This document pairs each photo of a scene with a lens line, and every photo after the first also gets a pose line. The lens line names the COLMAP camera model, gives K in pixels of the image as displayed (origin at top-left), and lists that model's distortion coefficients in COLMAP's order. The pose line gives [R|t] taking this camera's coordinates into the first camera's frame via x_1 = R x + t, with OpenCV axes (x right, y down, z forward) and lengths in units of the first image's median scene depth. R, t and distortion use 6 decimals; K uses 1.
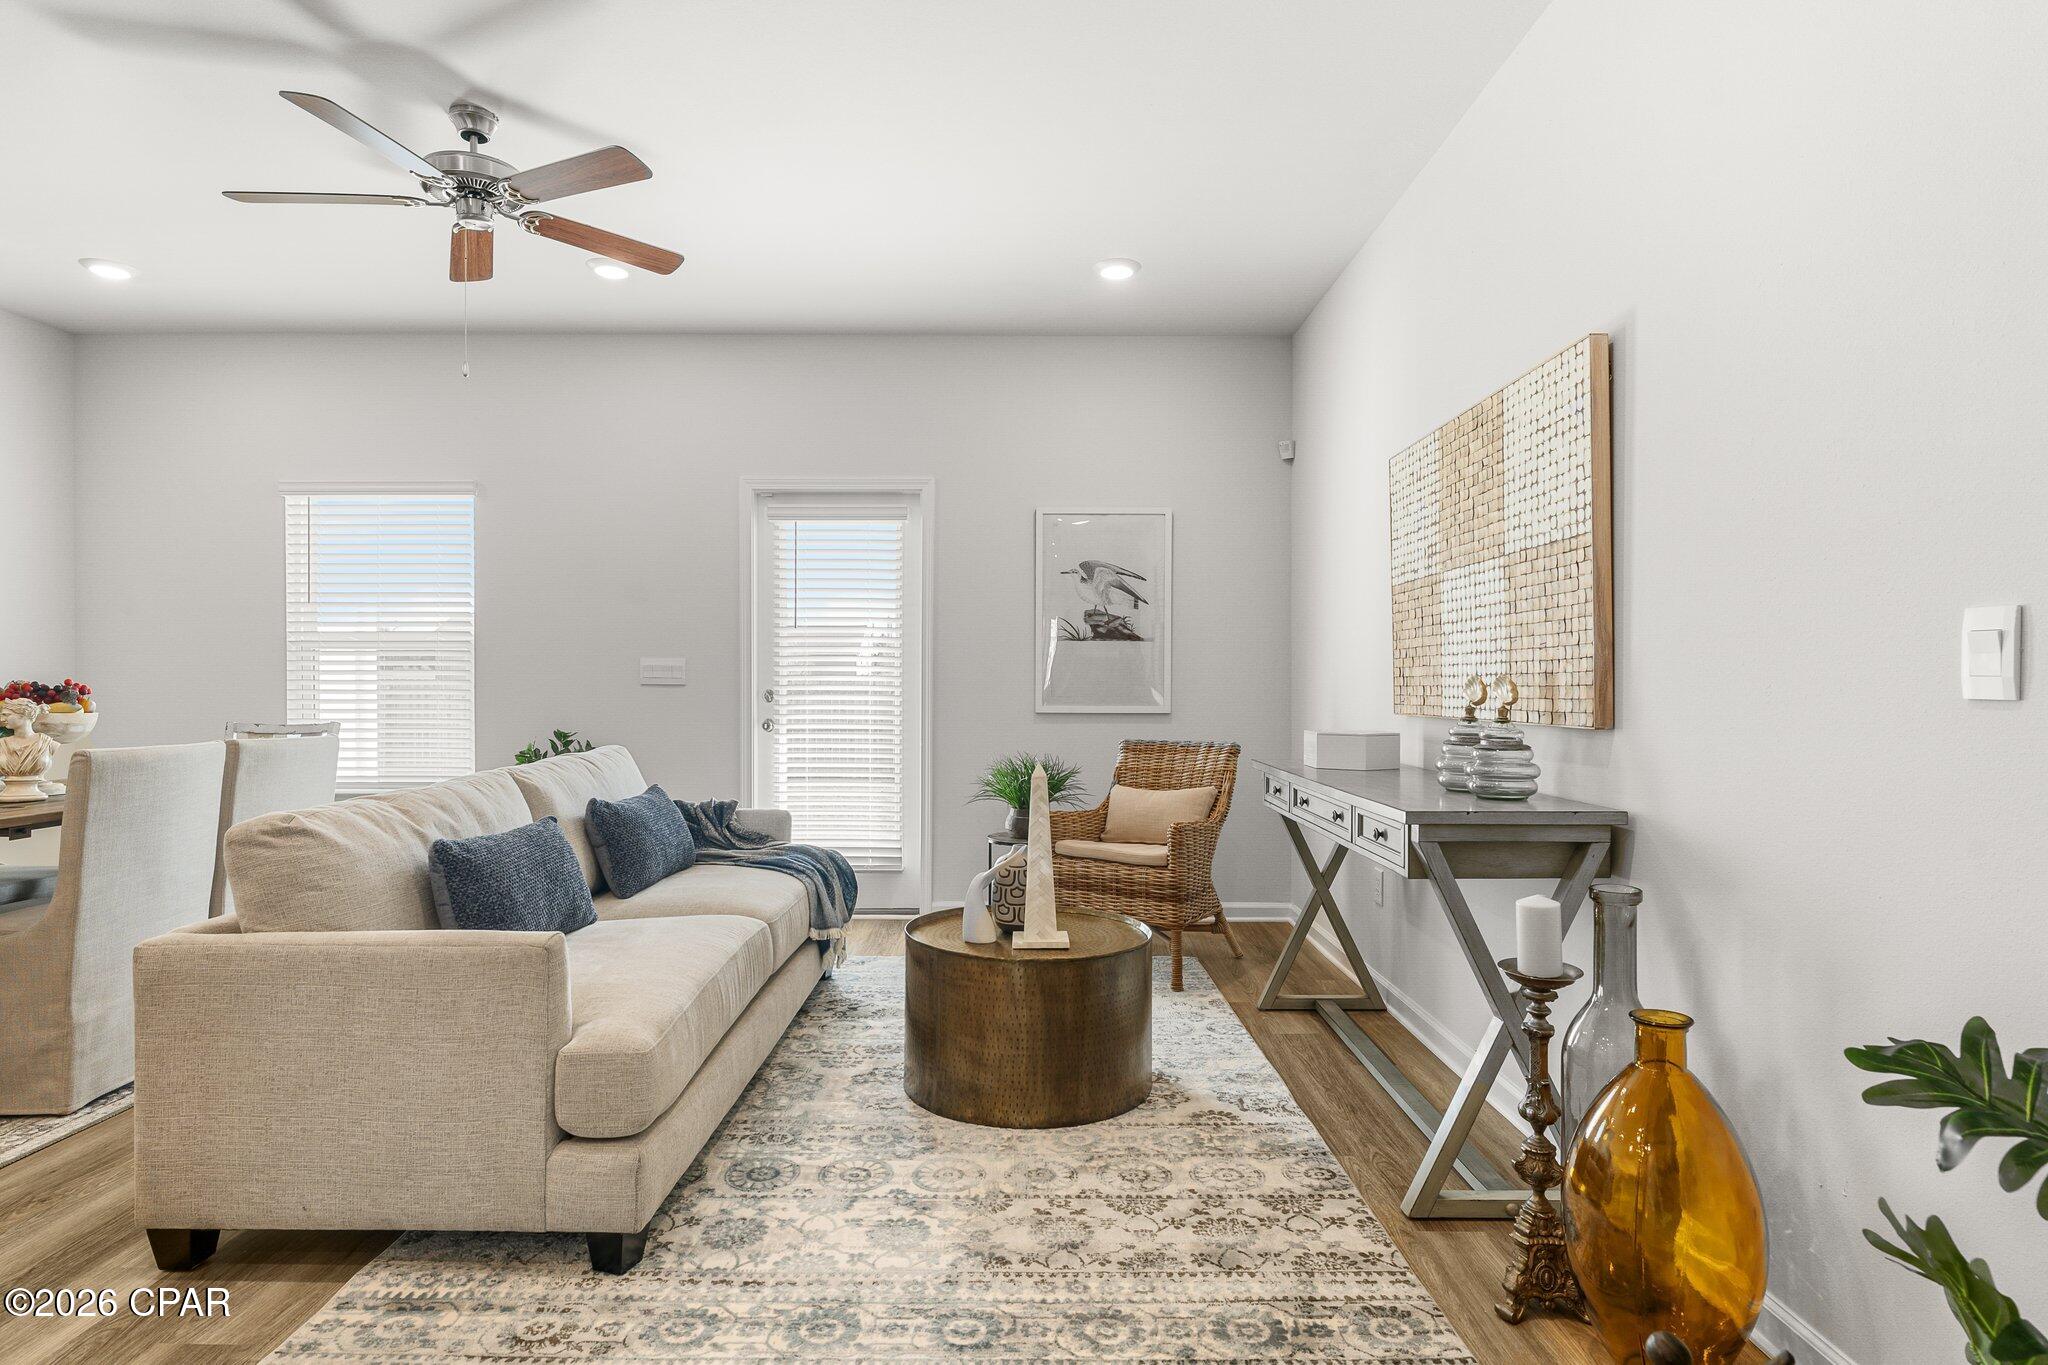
lens RADIAL K [[1055.3, 0, 1064.2], [0, 1055.3, 677.3], [0, 0, 1]] dist [-0.000479, -0.002872]
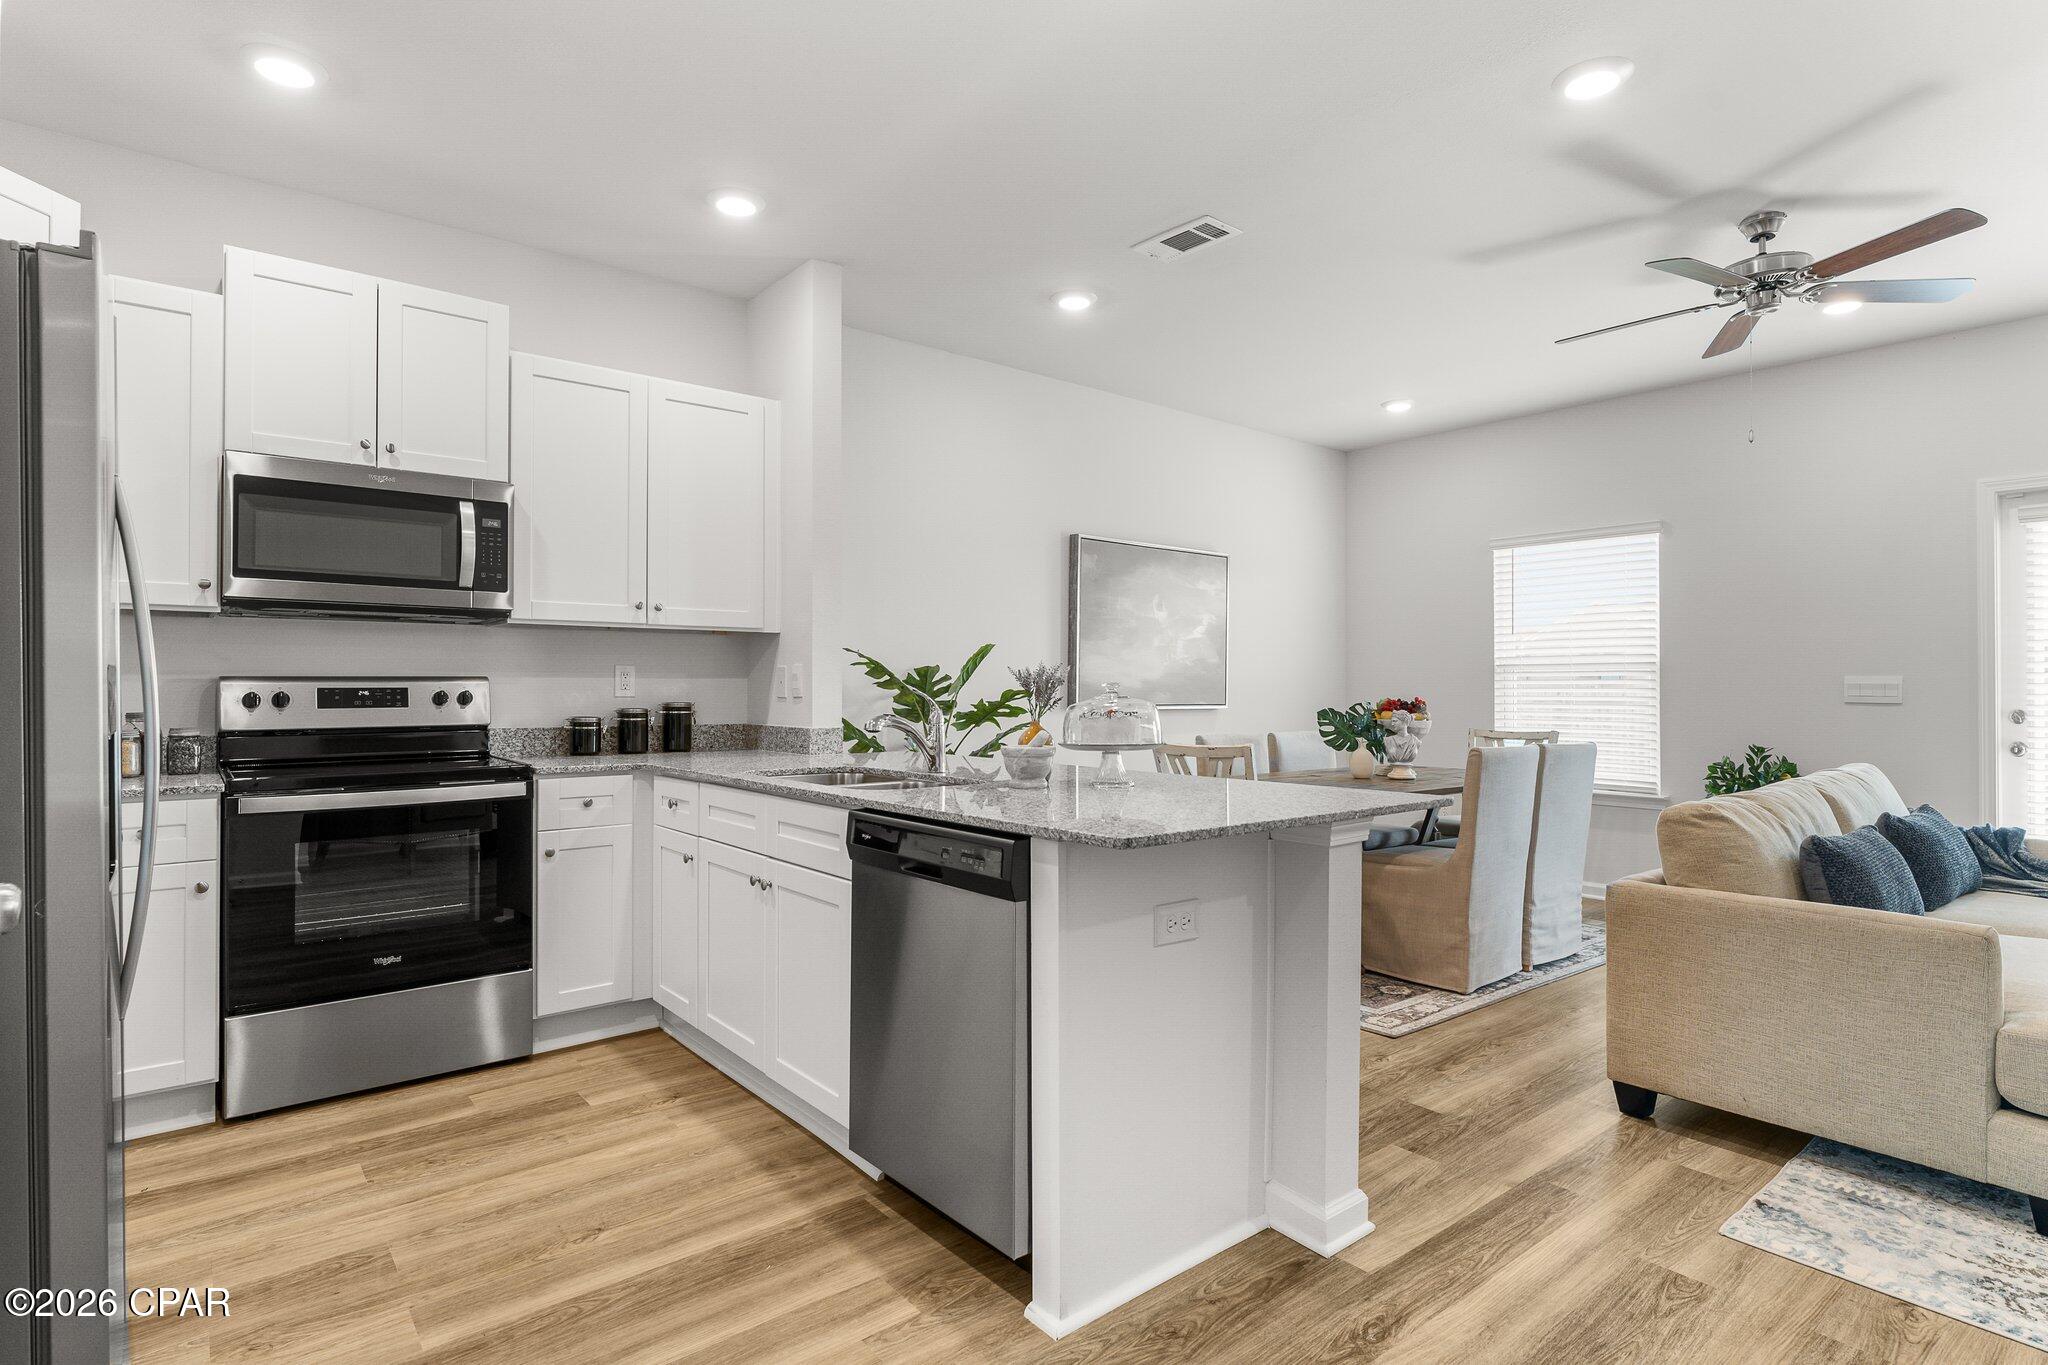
lens RADIAL K [[1055.3, 0, 1014.7], [0, 1055.3, 668.2], [0, 0, 1]] dist [-0.000479, -0.002872]
pose [[0.605134, -0.014299, -0.795995, -0.129190], [0.000728, 0.999848, -0.017407, -0.013789], [0.796123, 0.009954, 0.605052, -0.347497]]
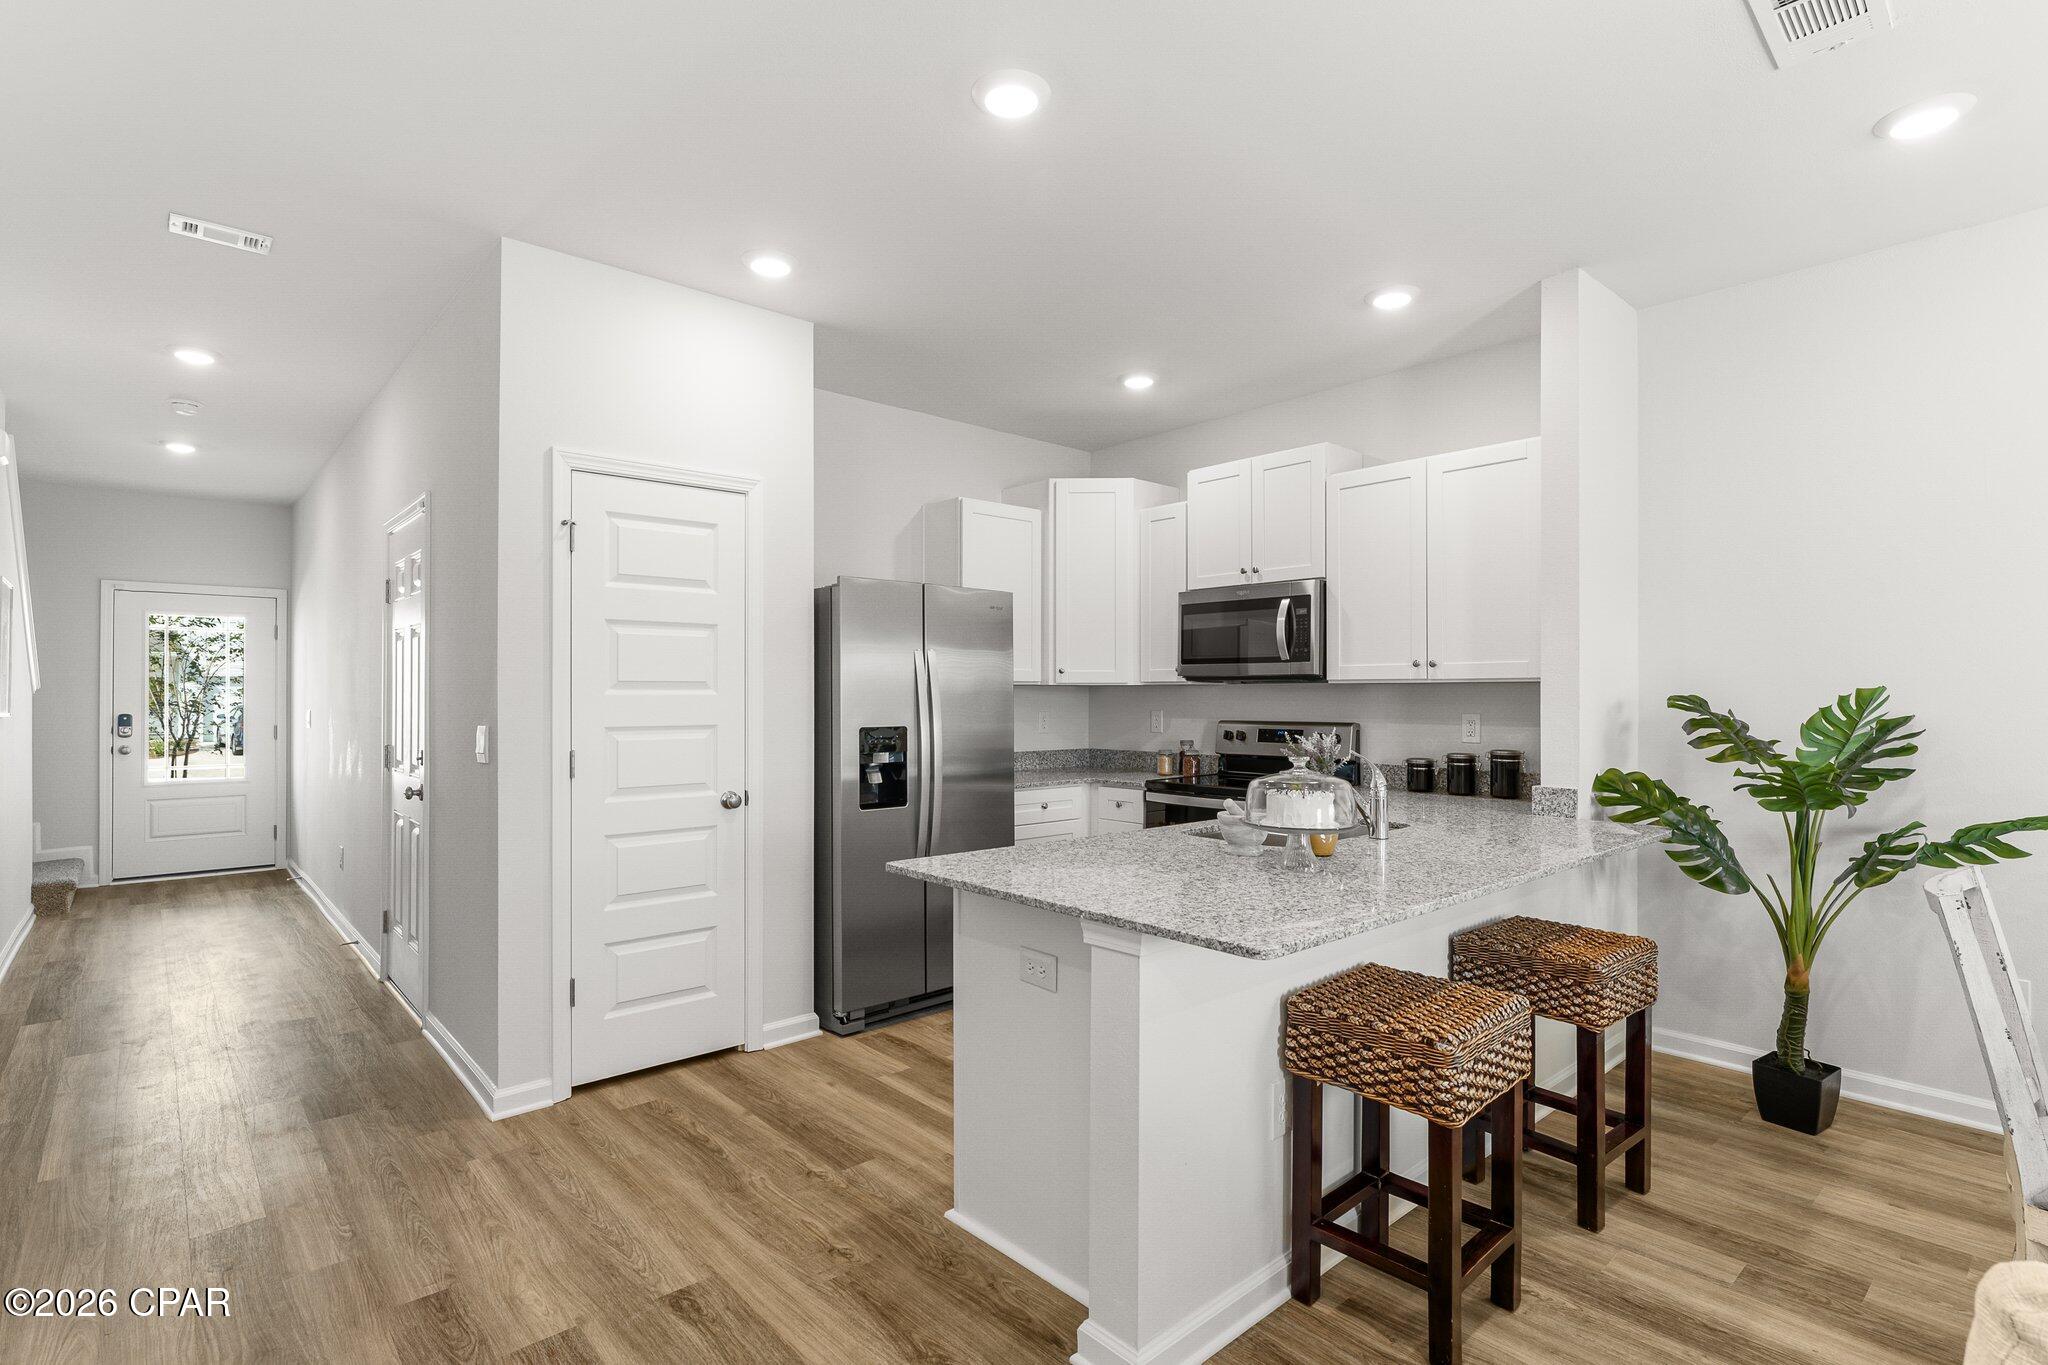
lens RADIAL K [[1006.2, 0, 1020.5], [0, 1006.2, 684.7], [0, 0, 1]] dist [0.001385, -0.000035]
pose [[-0.772829, -0.006216, -0.634584, -0.124867], [0.000693, 0.999943, -0.010639, -0.066117], [0.634614, -0.008661, -0.772781, 0.732594]]
